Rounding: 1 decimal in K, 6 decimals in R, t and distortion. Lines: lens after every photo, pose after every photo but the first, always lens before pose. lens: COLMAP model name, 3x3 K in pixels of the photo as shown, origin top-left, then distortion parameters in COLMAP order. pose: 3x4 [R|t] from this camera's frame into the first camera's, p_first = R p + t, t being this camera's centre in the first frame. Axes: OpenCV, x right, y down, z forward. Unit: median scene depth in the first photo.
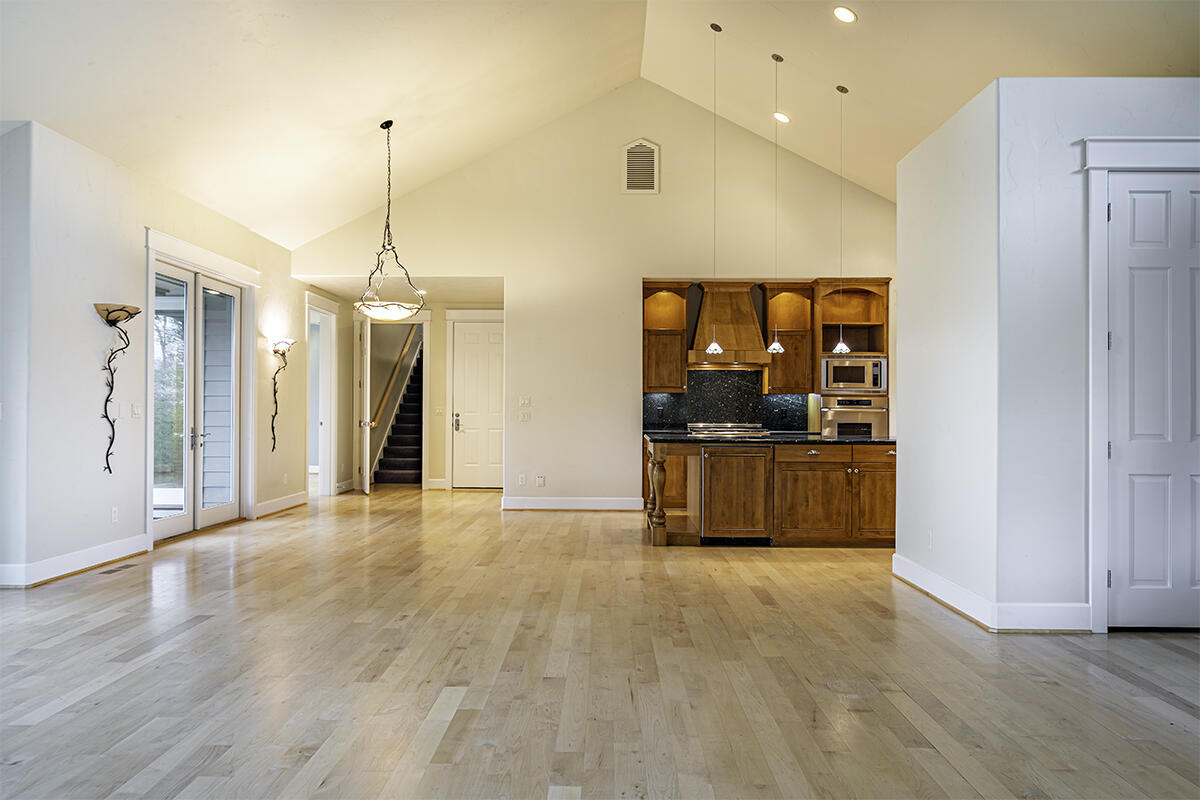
lens RADIAL K [[813.1, 0, 599.2], [0, 813.1, 399.4], [0, 0, 1]] dist [0.002798, -0.000202]
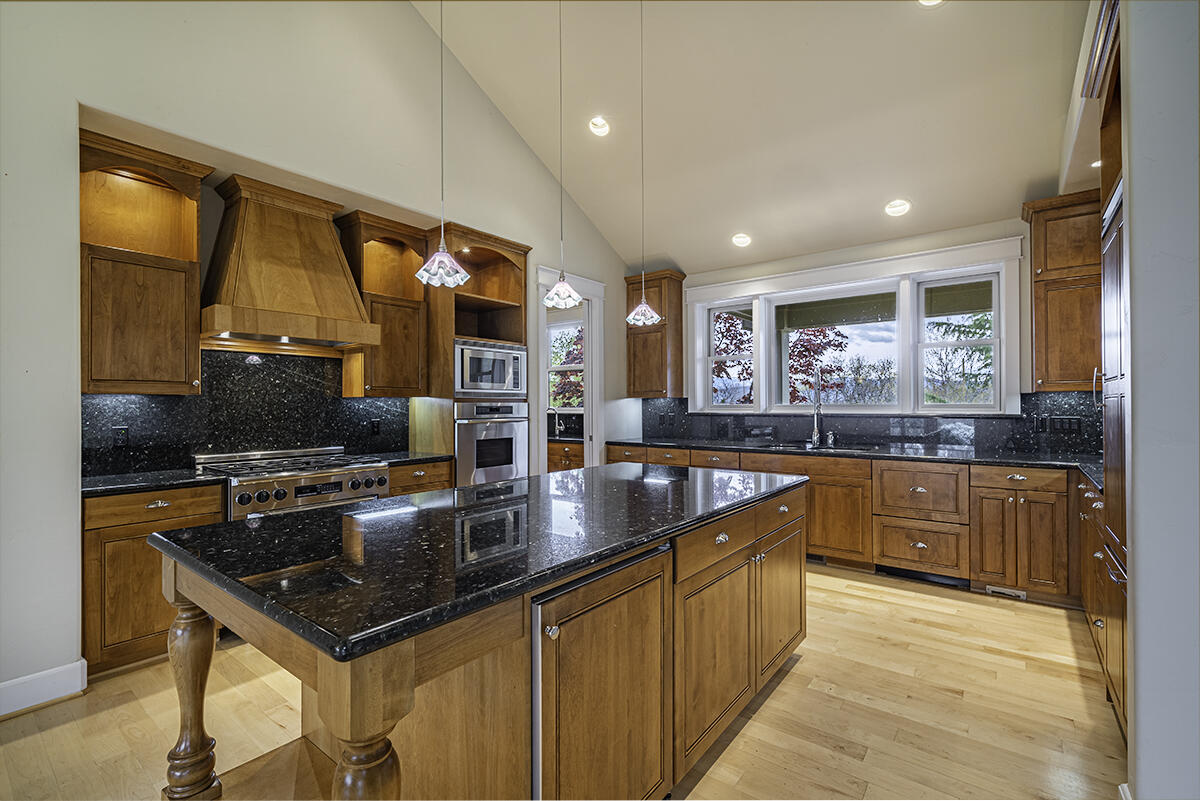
lens RADIAL K [[526.5, 0, 601.3], [0, 526.5, 402.4], [0, 0, 1]] dist [-0.000286, -0.000614]
pose [[0.605398, -0.003979, 0.795913, 0.002600], [-0.002567, 0.999973, 0.006951, -0.005996], [-0.795919, -0.006251, 0.605371, 0.622213]]
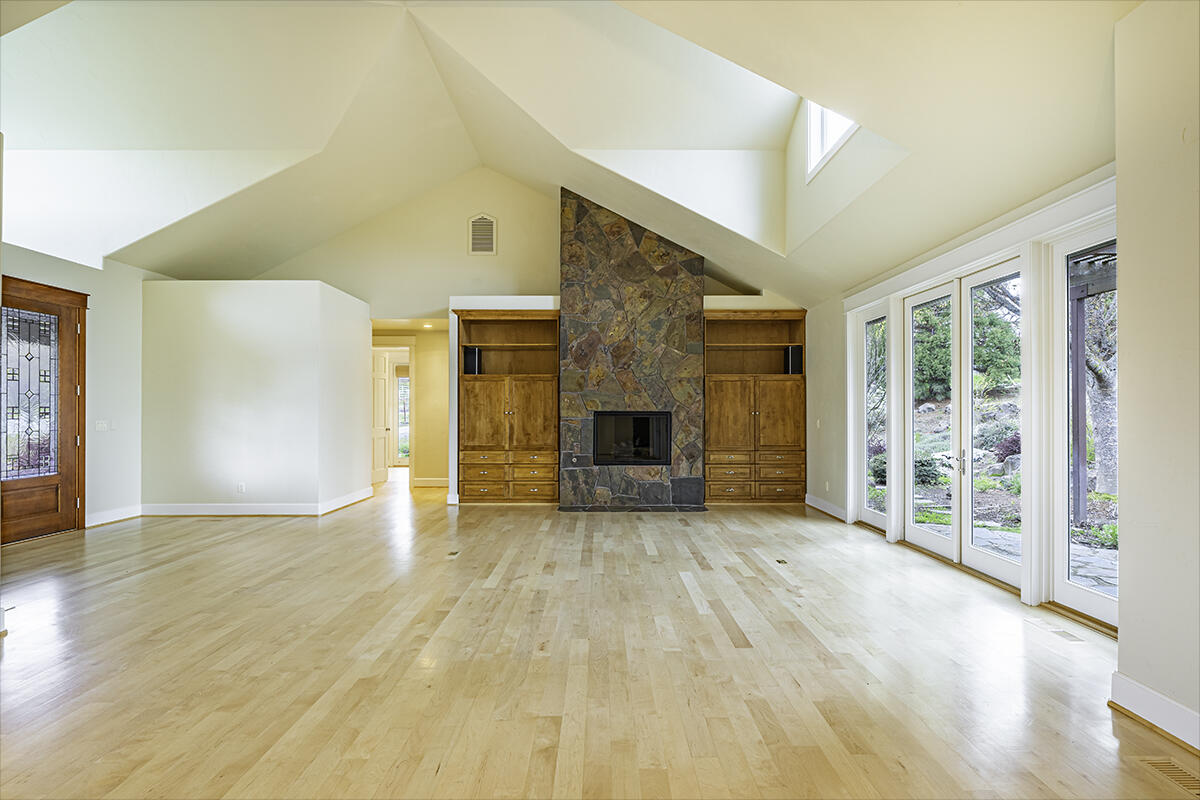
lens RADIAL K [[607.0, 0, 603.3], [0, 607.0, 407.3], [0, 0, 1]] dist [-0.003379, -0.002205]
pose [[-0.999904, -0.003657, -0.013354, -0.141072], [-0.003414, 0.999828, -0.018220, -0.004795], [0.013418, -0.018172, -0.999745, 0.808693]]
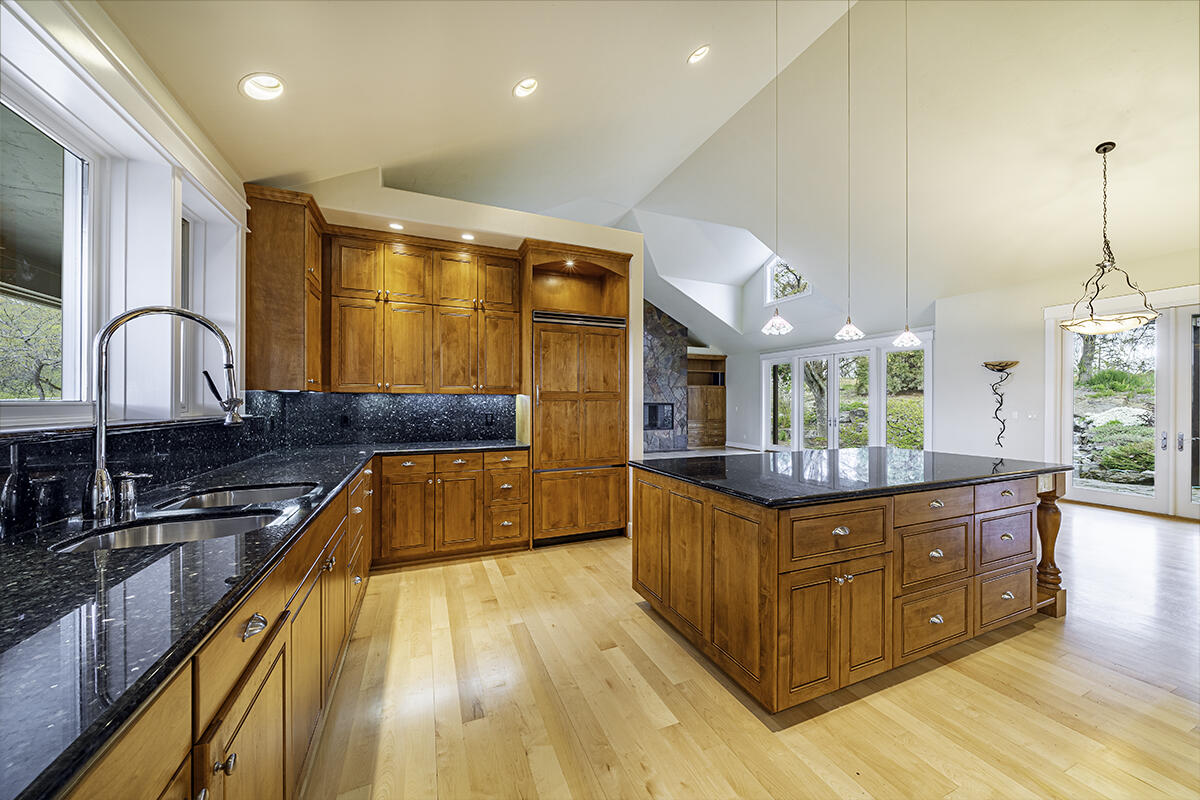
lens RADIAL K [[412.8, 0, 604.1], [0, 412.8, 401.6], [0, 0, 1]] dist [0.001997, -0.000282]
pose [[-0.911381, -0.006559, -0.411512, 0.420324], [0.001609, 0.999809, -0.019497, 0.003601], [0.411562, -0.018431, -0.911196, 0.946916]]
